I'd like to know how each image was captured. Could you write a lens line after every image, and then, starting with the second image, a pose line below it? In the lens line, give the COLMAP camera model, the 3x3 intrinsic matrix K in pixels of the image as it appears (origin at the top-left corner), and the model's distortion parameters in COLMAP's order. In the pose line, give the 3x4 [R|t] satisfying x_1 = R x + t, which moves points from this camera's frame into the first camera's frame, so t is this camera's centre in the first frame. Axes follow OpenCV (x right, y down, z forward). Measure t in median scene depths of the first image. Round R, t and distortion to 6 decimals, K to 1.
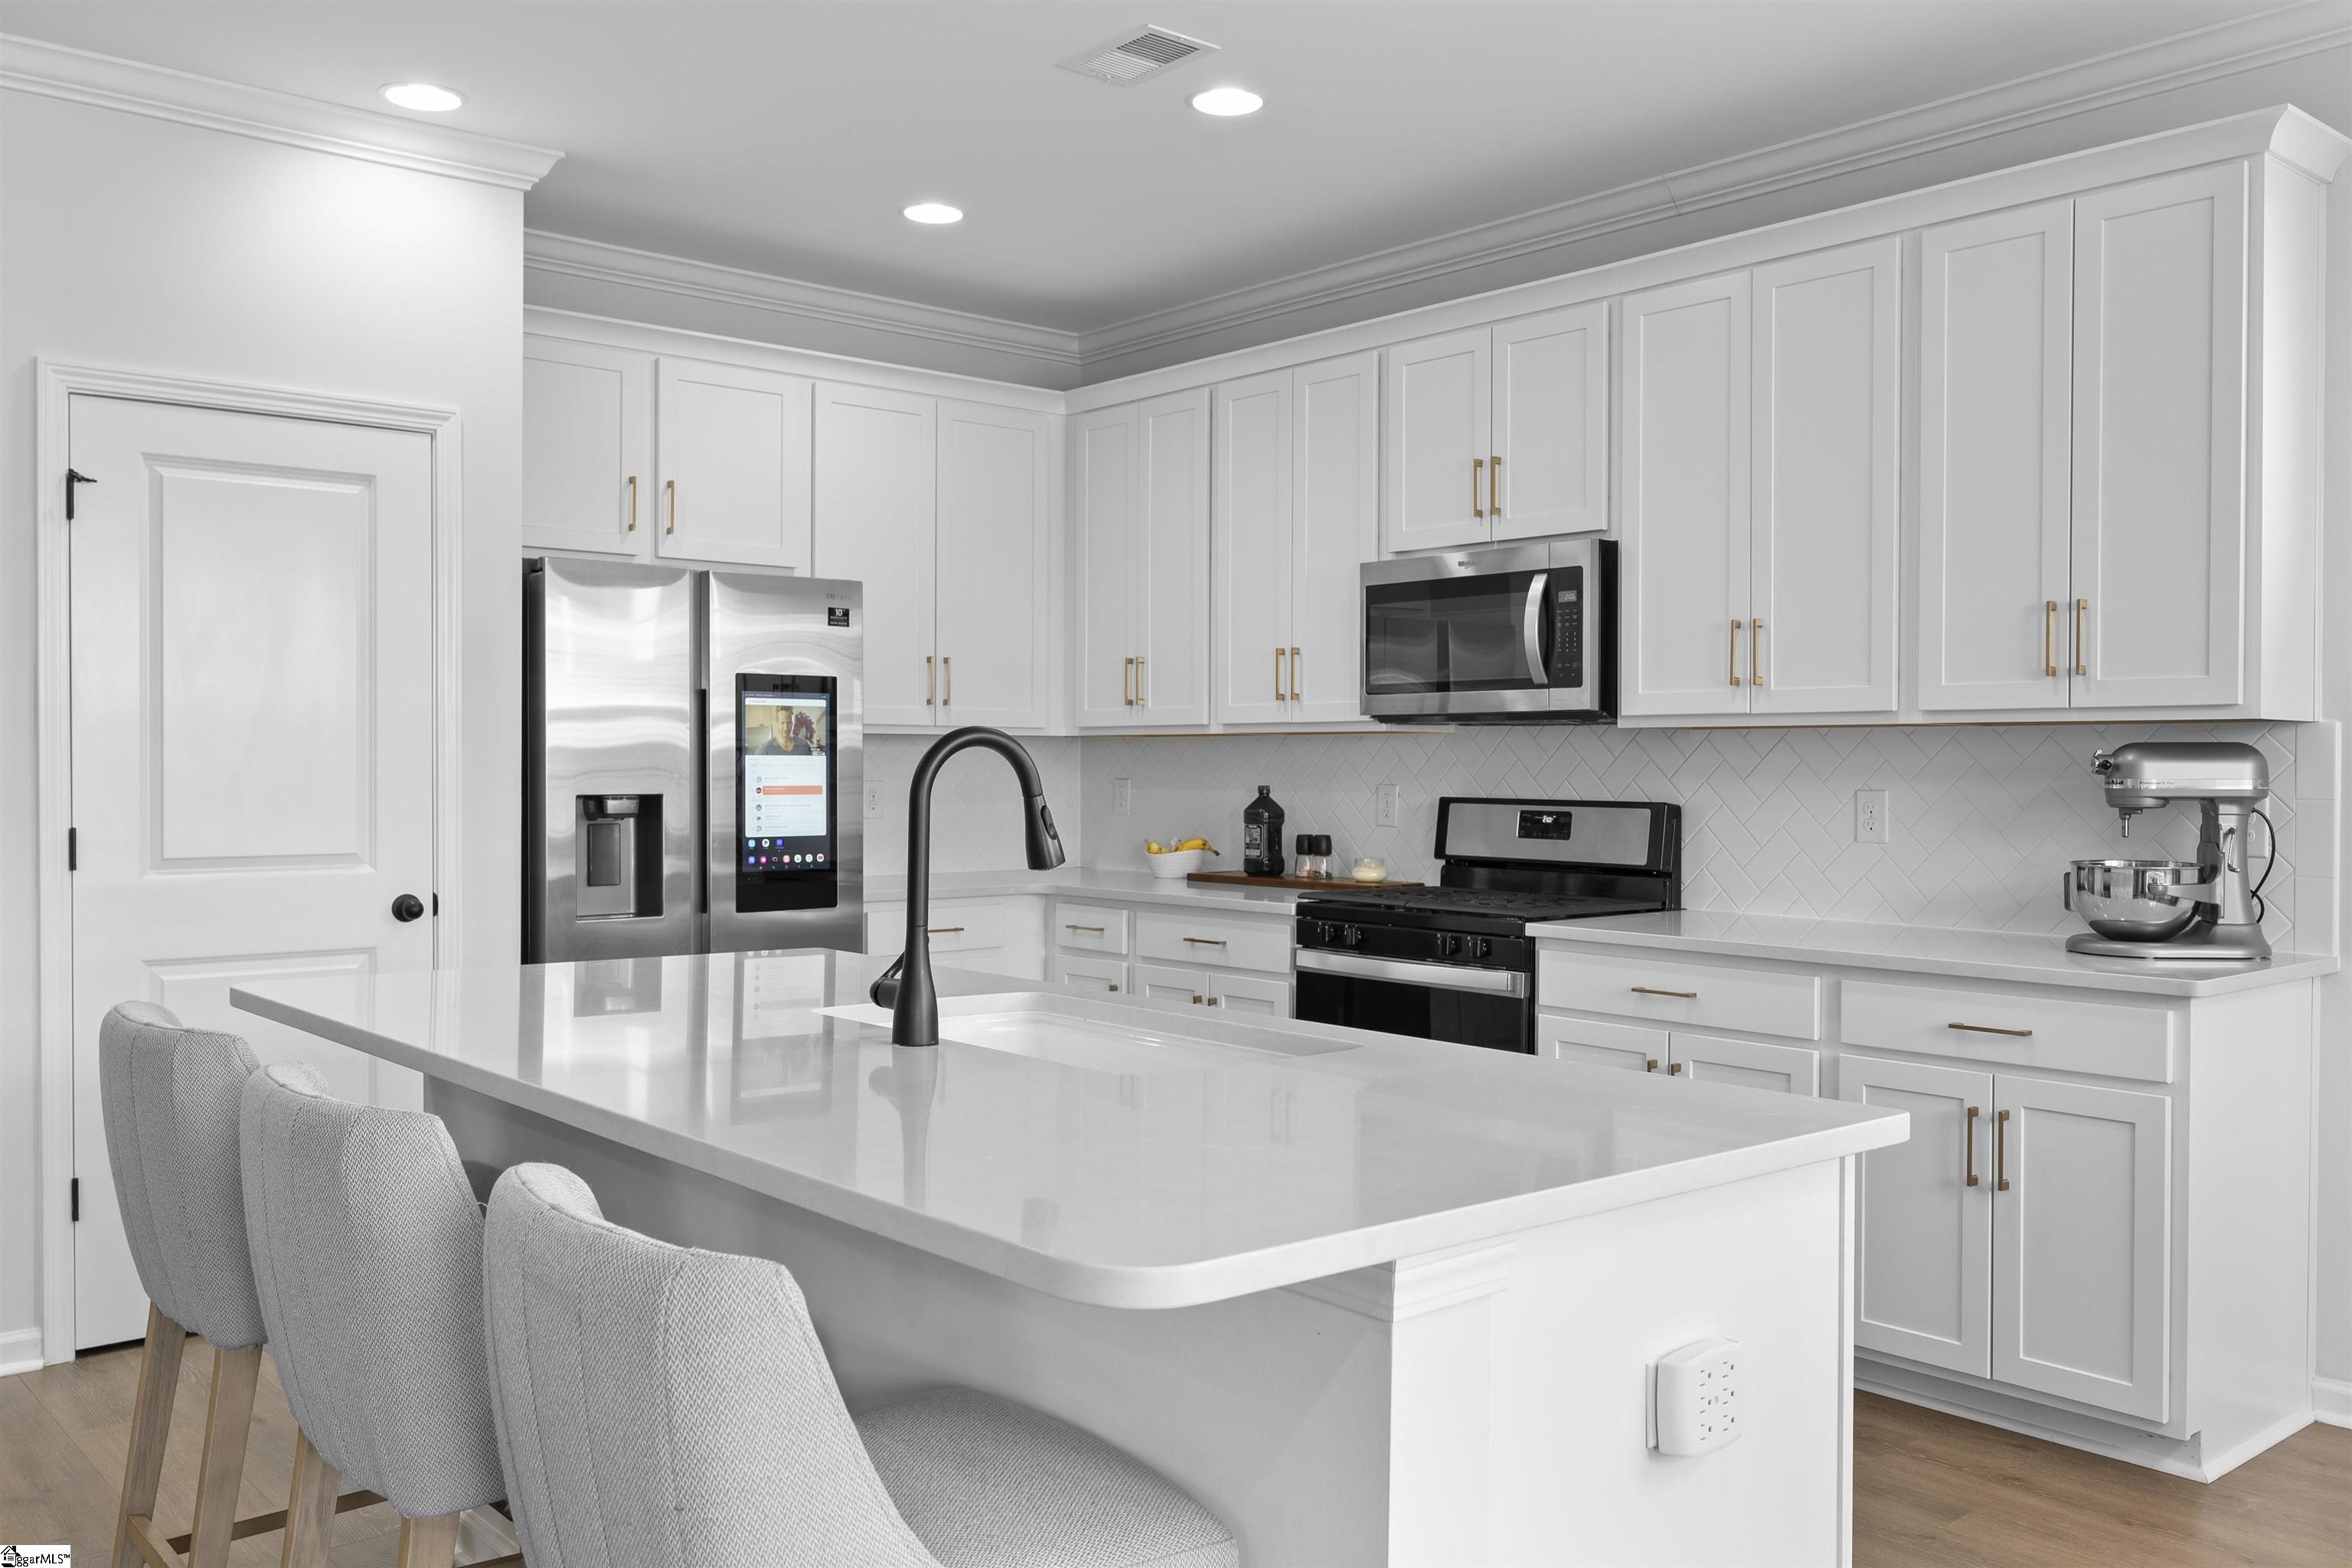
lens RADIAL K [[1923.2, 0, 1188.5], [0, 1923.2, 776.6], [0, 0, 1]] dist [-0.005941, 0.004657]
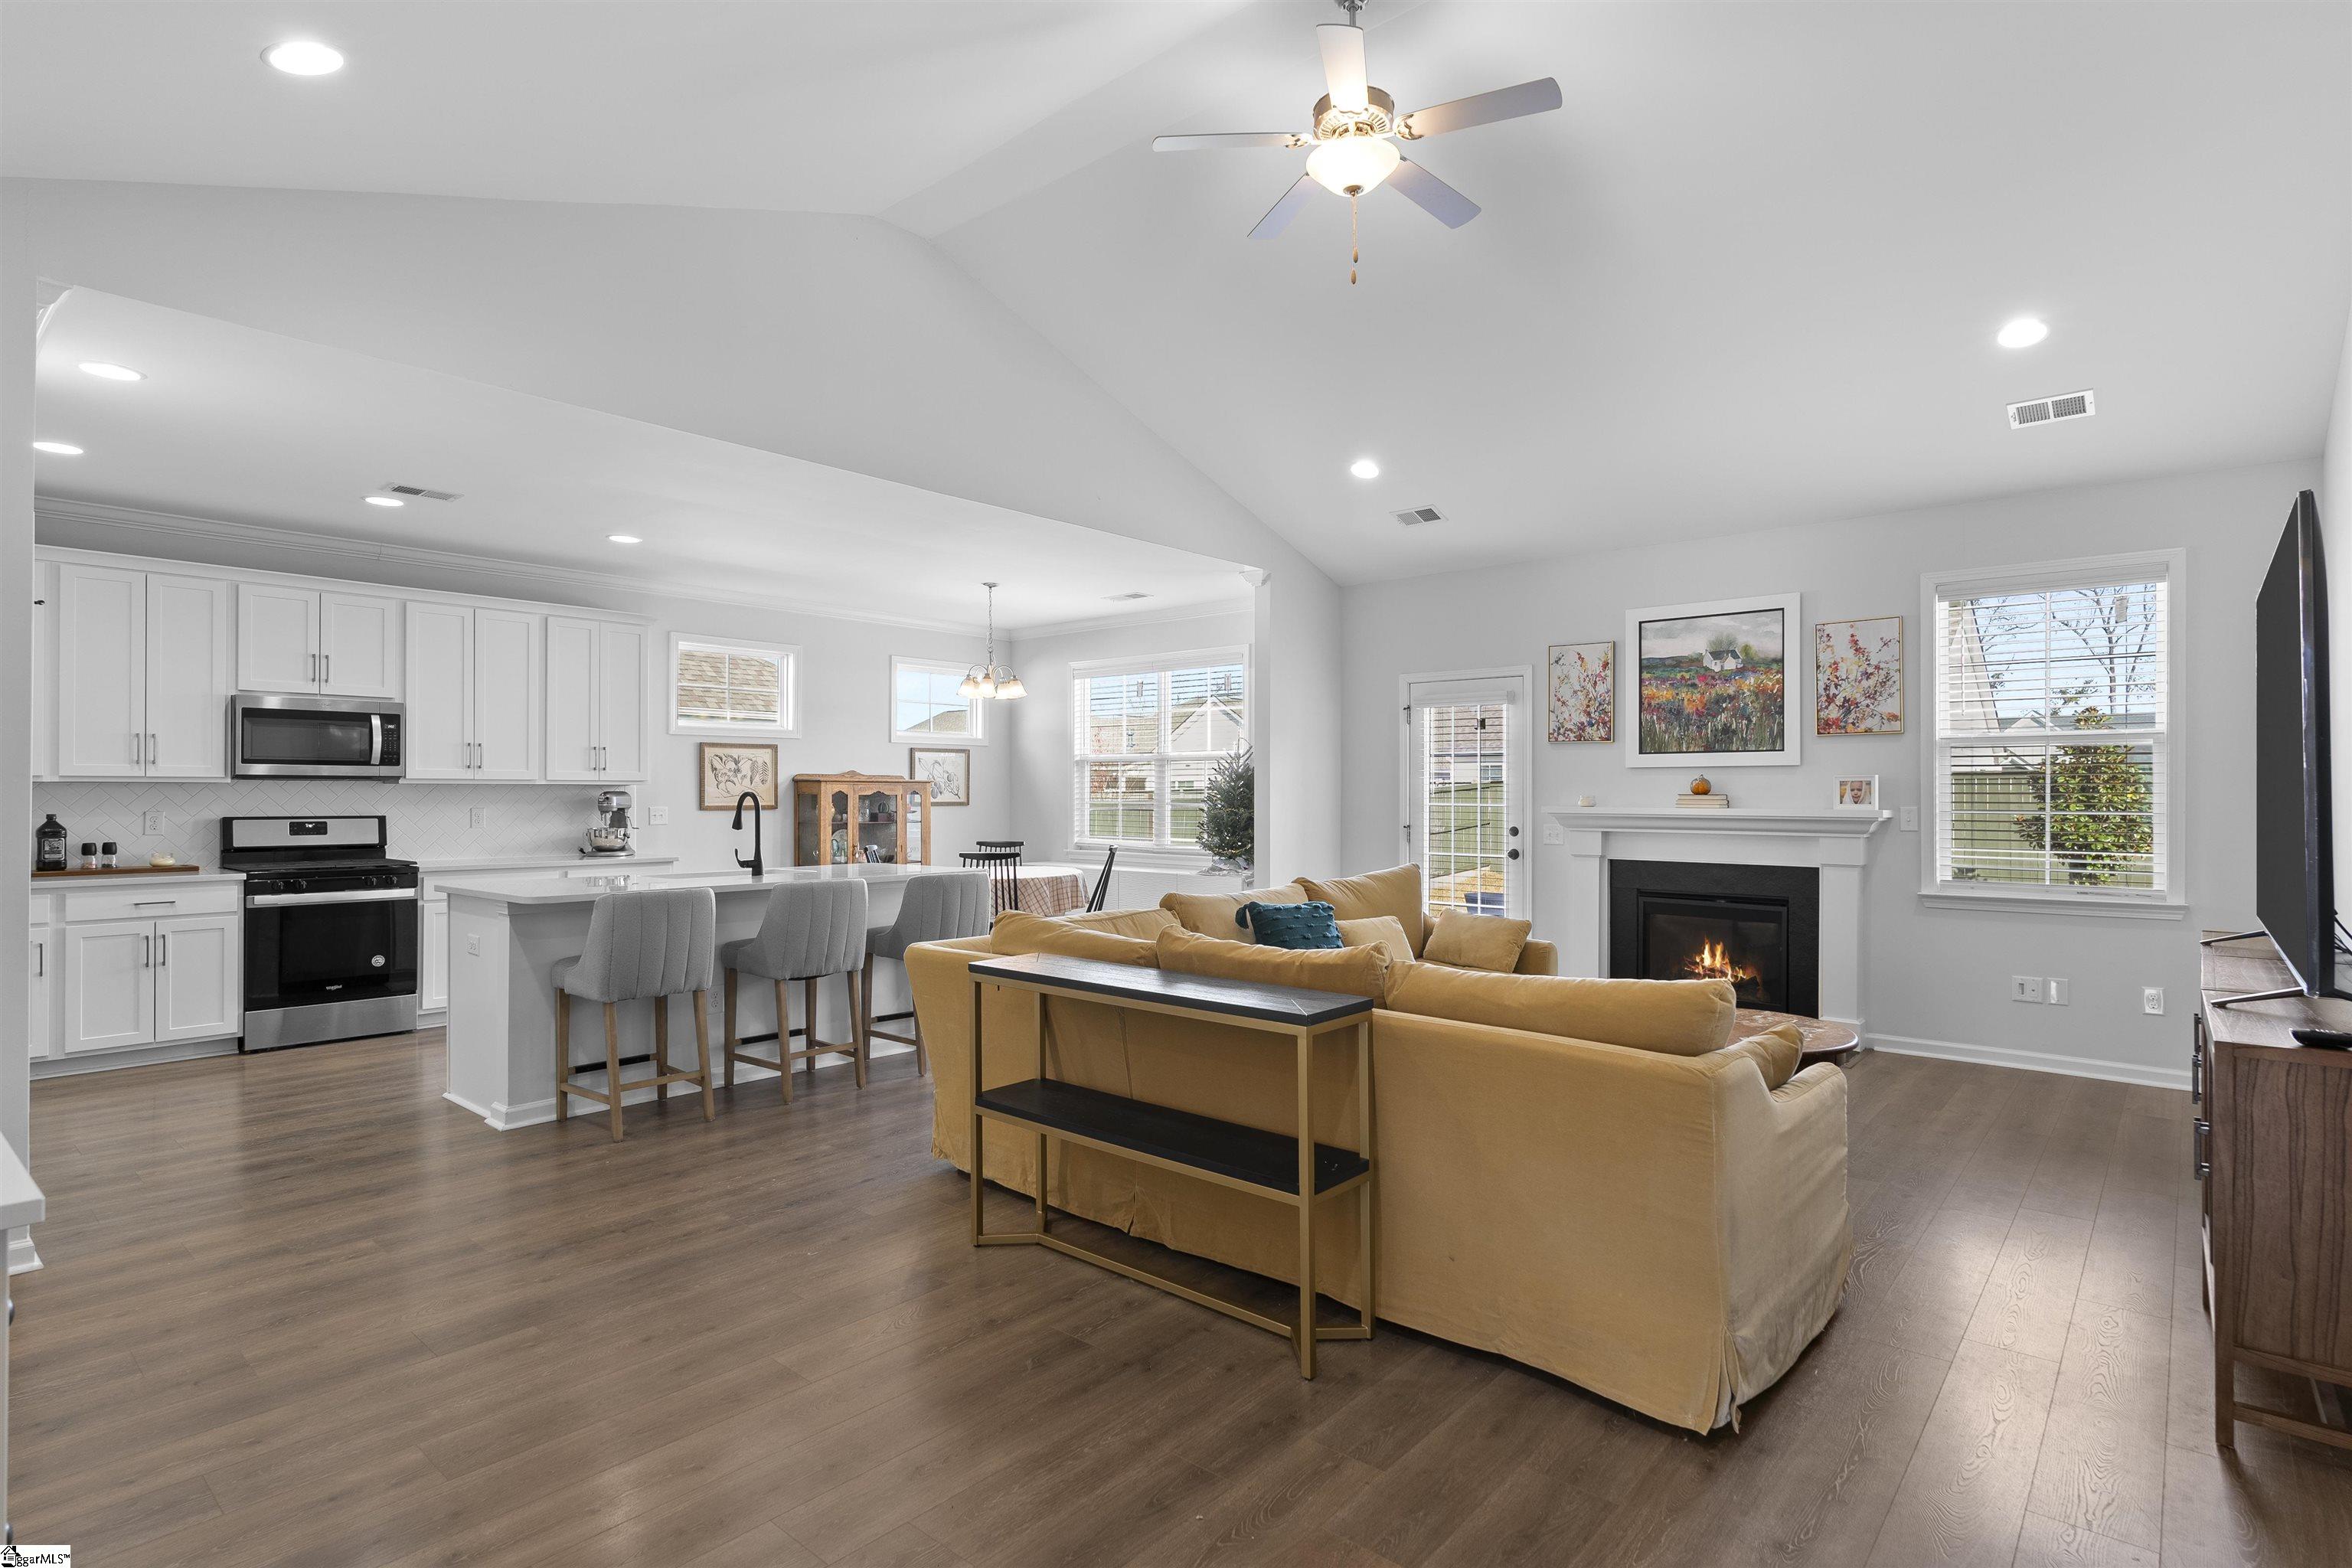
lens RADIAL K [[1167.9, 0, 1179.5], [0, 1167.9, 789.0], [0, 0, 1]] dist [-0.000062, -0.000299]
pose [[-0.158405, -0.000194, 0.987374, -1.321255], [0.005157, 0.999986, 0.001024, -0.015008], [-0.987361, 0.005254, -0.158401, 0.283767]]
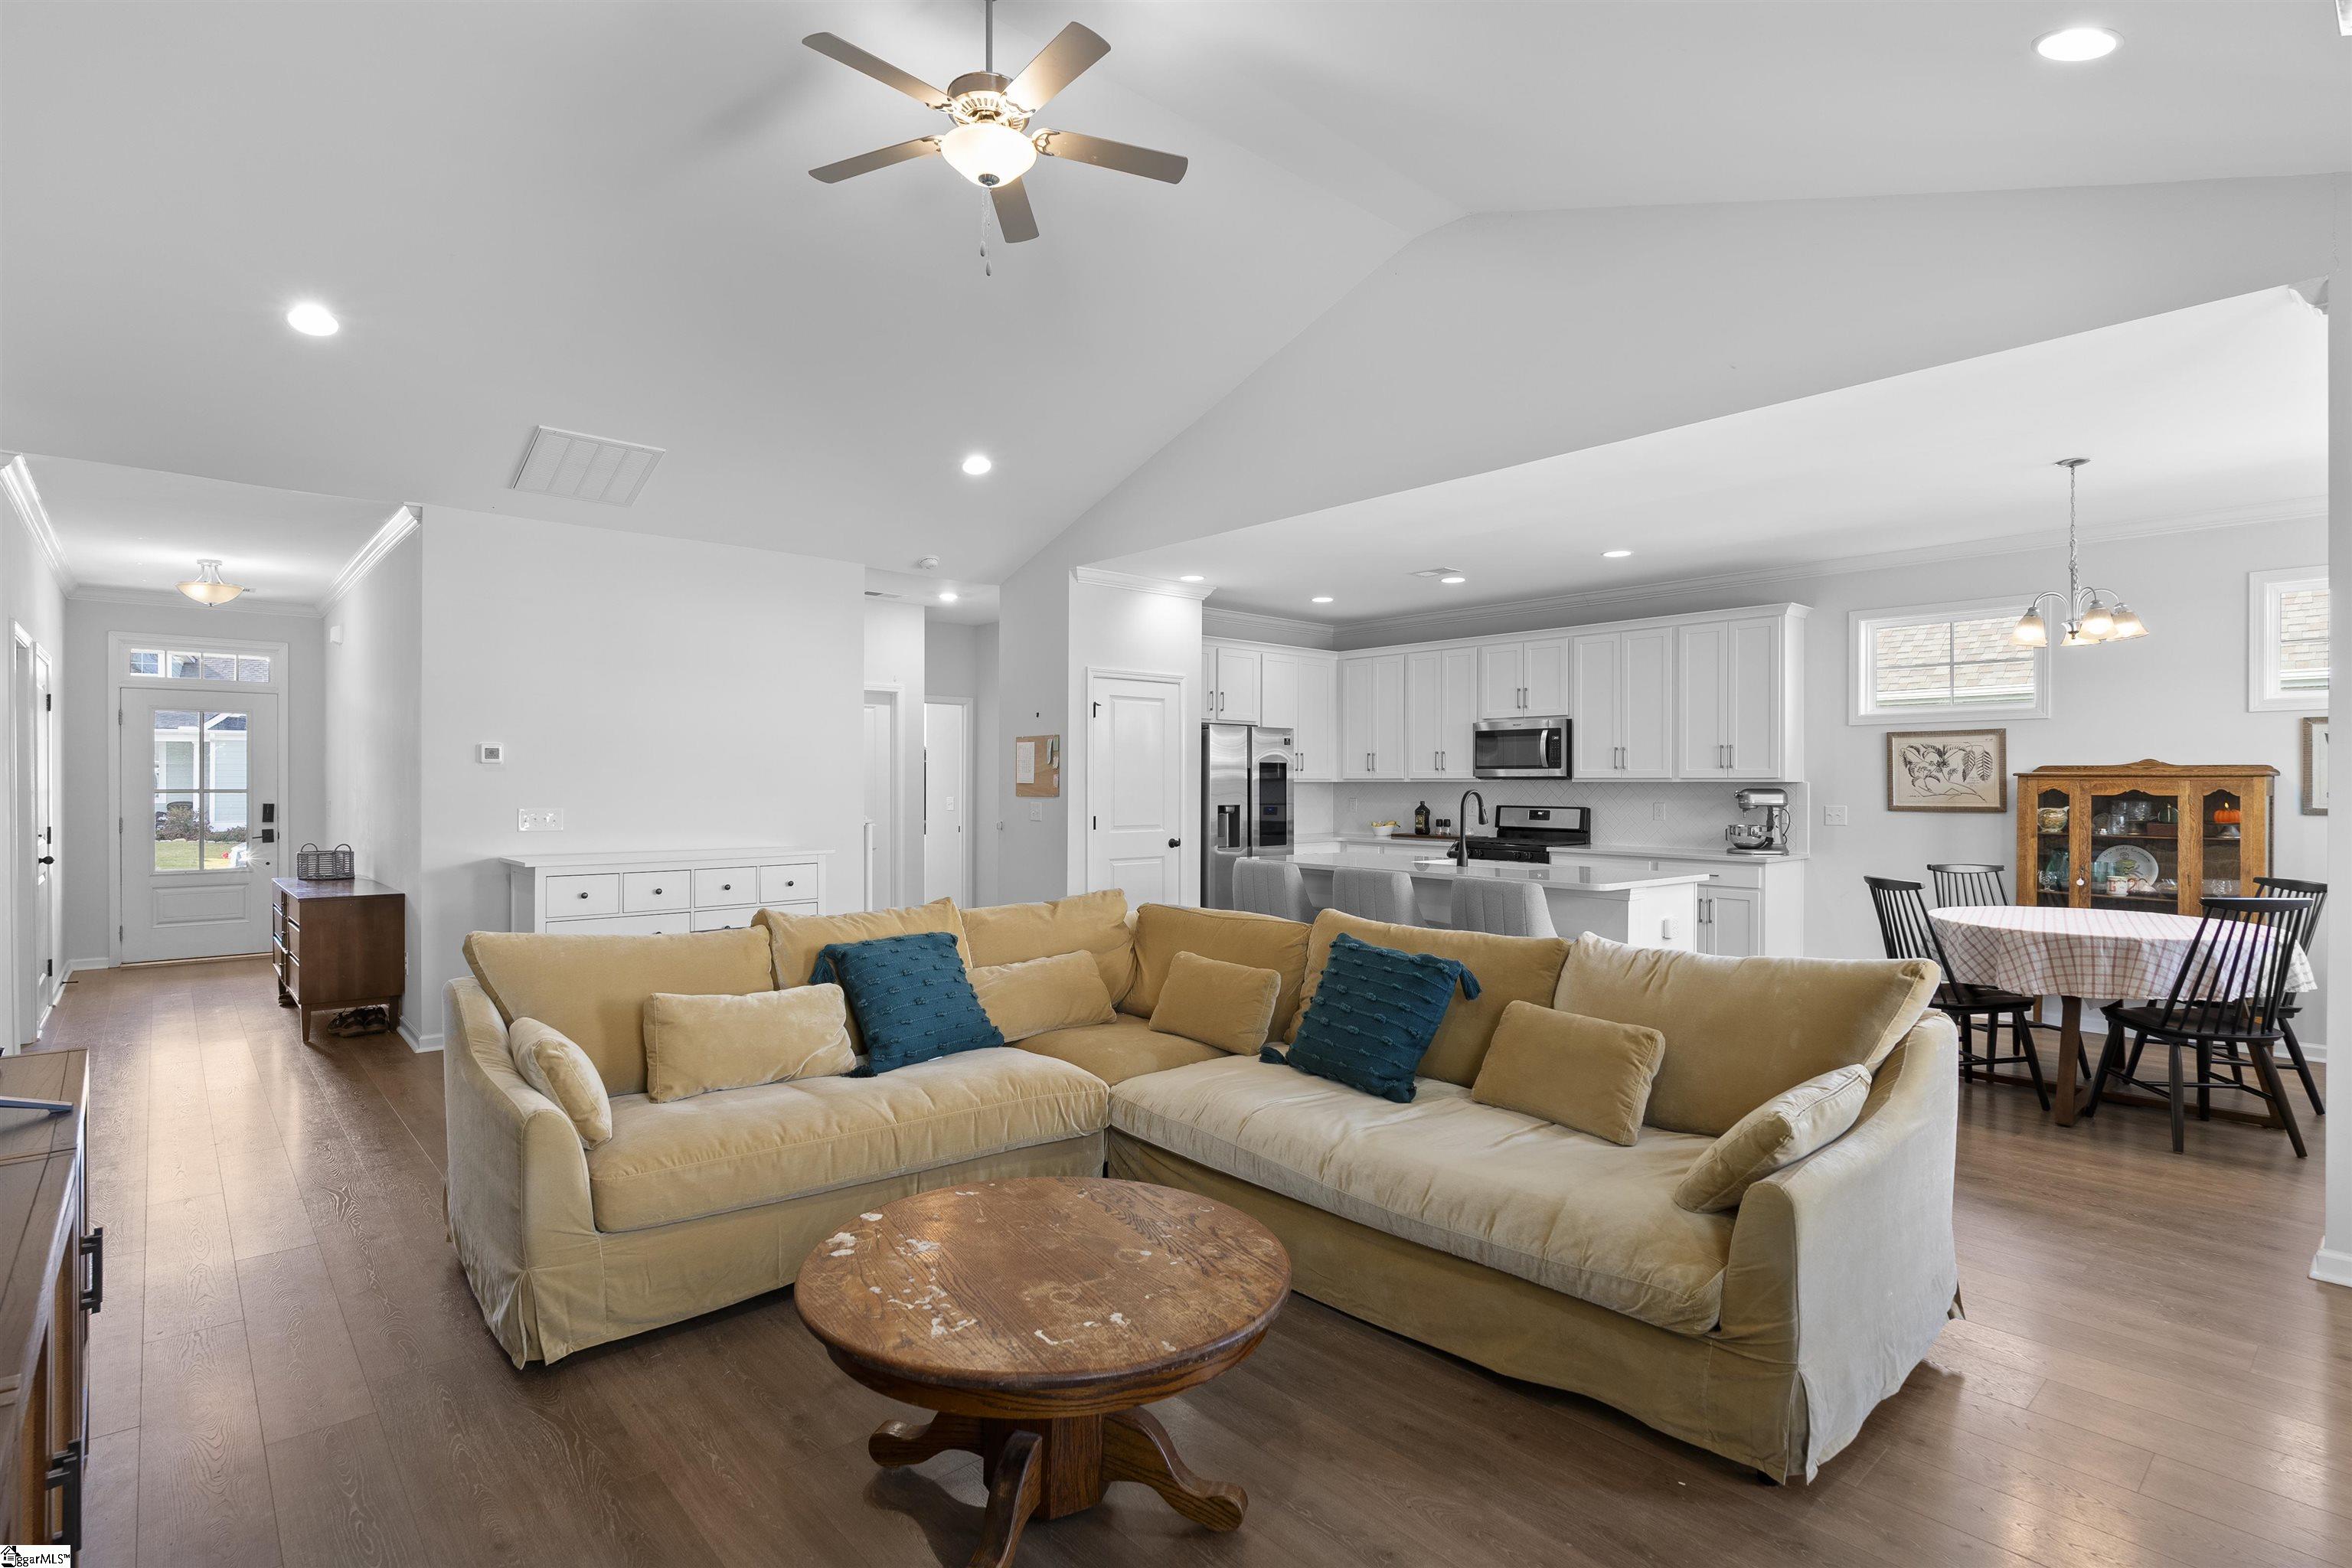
lens RADIAL K [[1167.9, 0, 1180.7], [0, 1167.9, 778.2], [0, 0, 1]] dist [-0.000062, -0.000299]
pose [[0.999661, -0.001235, 0.026010, -0.424242], [0.001511, 0.999943, -0.010578, -0.012934], [-0.025995, 0.010614, 0.999606, -0.779996]]
